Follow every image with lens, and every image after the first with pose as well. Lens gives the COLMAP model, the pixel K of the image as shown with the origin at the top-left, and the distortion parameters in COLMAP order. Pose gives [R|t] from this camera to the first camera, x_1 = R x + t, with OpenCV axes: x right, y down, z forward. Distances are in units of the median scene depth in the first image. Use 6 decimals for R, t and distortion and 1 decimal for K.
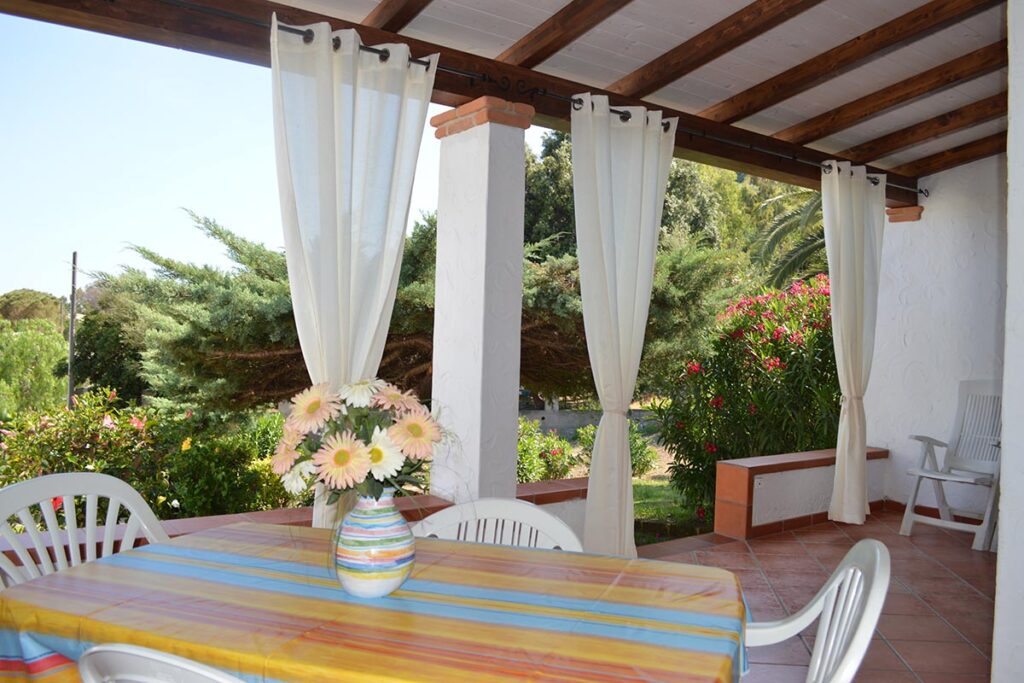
lens RADIAL K [[822.0, 0, 512.0], [0, 822.0, 341.5], [0, 0, 1]] dist [-0.090953, 0.003498]
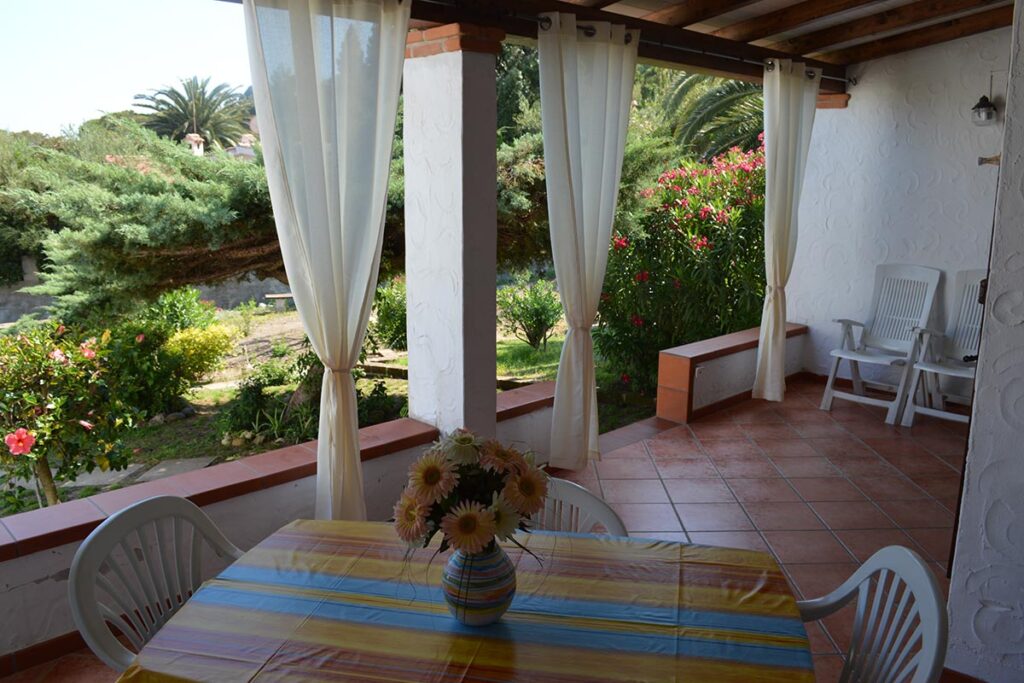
lens RADIAL K [[822.0, 0, 512.0], [0, 822.0, 341.5], [0, 0, 1]] dist [-0.090953, 0.003498]
pose [[0.989792, -0.051472, 0.132900, -0.077575], [0.023084, 0.978092, 0.206891, -0.087947], [-0.140638, -0.201711, 0.969295, -0.004390]]
